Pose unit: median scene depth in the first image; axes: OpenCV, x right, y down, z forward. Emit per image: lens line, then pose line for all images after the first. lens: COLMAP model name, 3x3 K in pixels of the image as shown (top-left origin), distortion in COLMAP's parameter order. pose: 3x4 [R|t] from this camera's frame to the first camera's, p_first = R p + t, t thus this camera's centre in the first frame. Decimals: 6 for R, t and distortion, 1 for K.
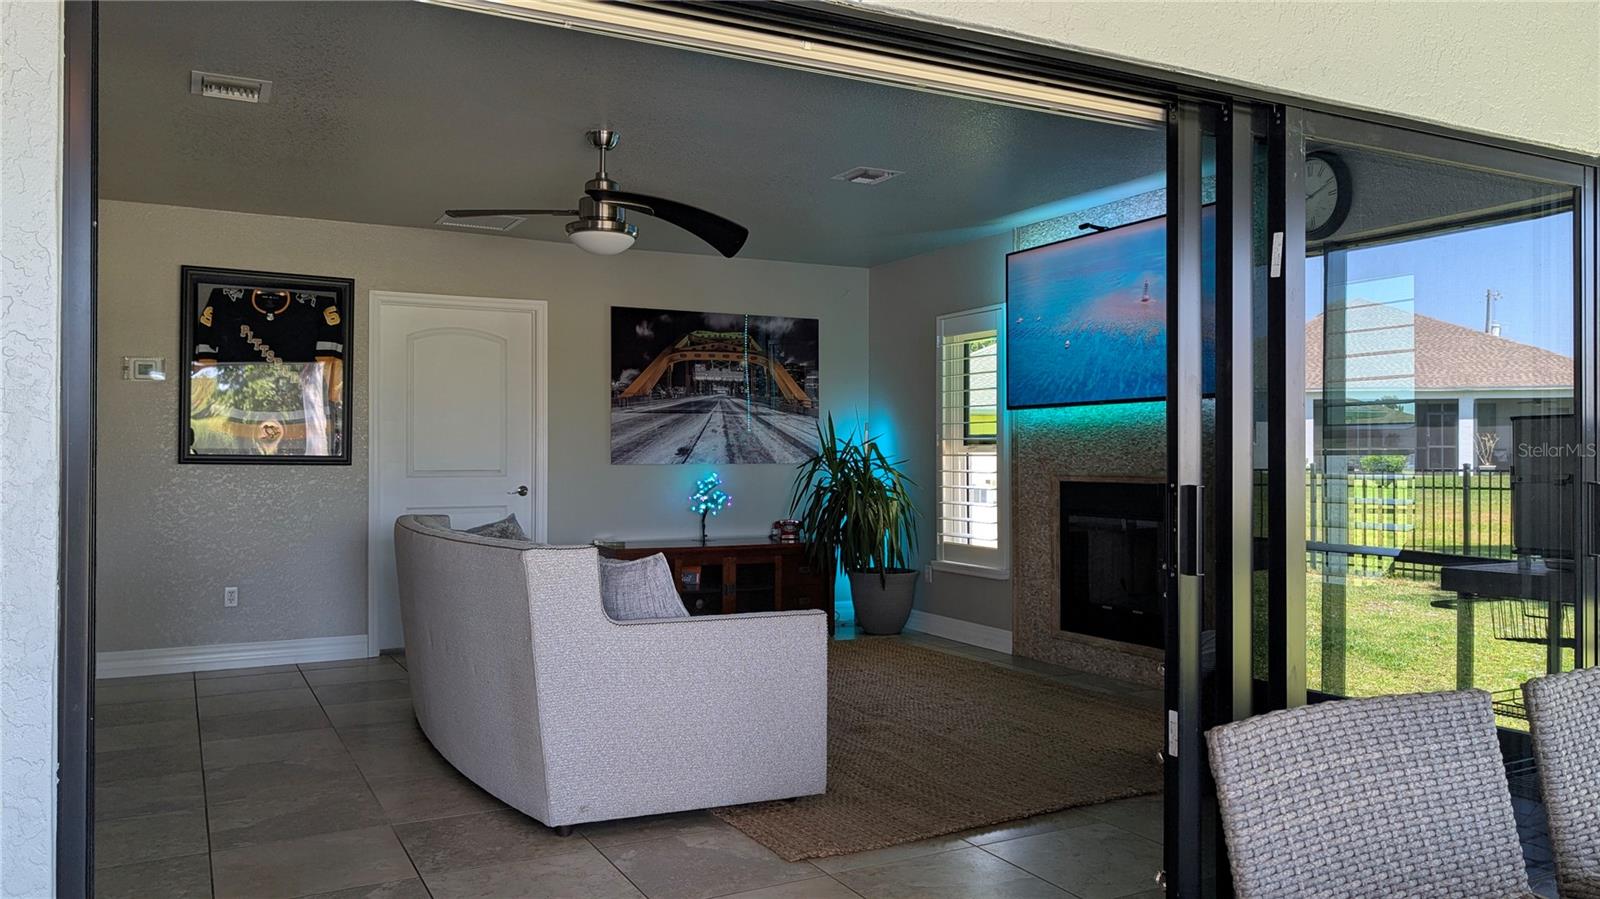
lens RADIAL K [[1159.5, 0, 797.9], [0, 1159.5, 447.3], [0, 0, 1]] dist [0.038236, -0.046161]
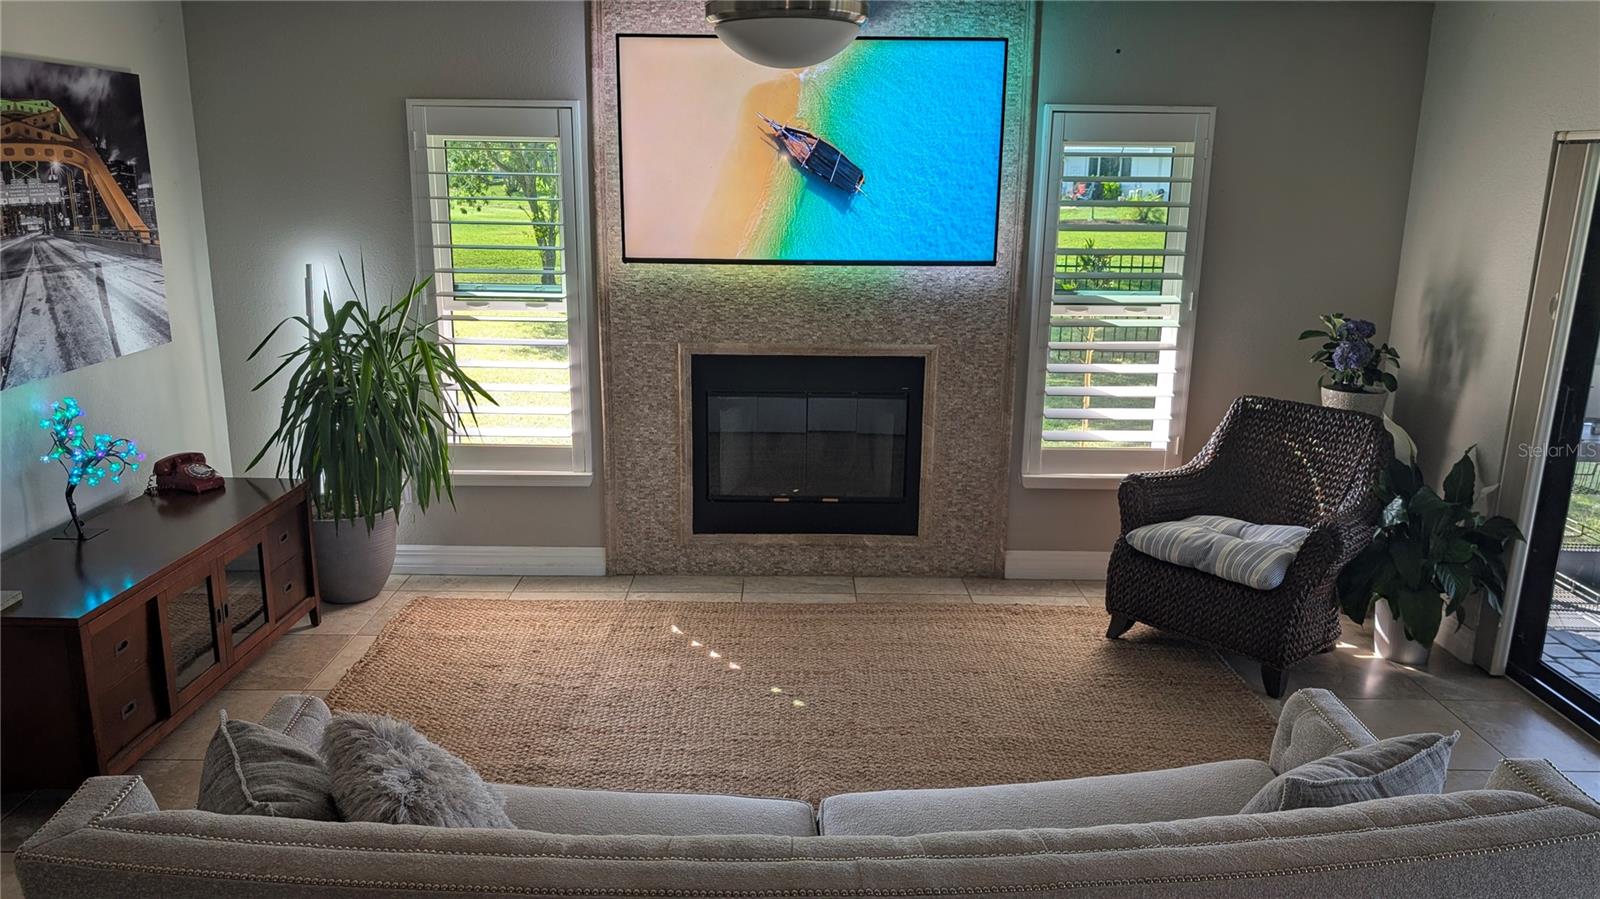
lens RADIAL K [[1159.5, 0, 801.3], [0, 1159.5, 458.5], [0, 0, 1]] dist [0.038236, -0.046161]
pose [[0.449558, -0.213349, 0.867398, -0.363807], [-0.023245, 0.967934, 0.250125, -0.083770], [-0.892949, -0.132608, 0.430183, 0.489801]]
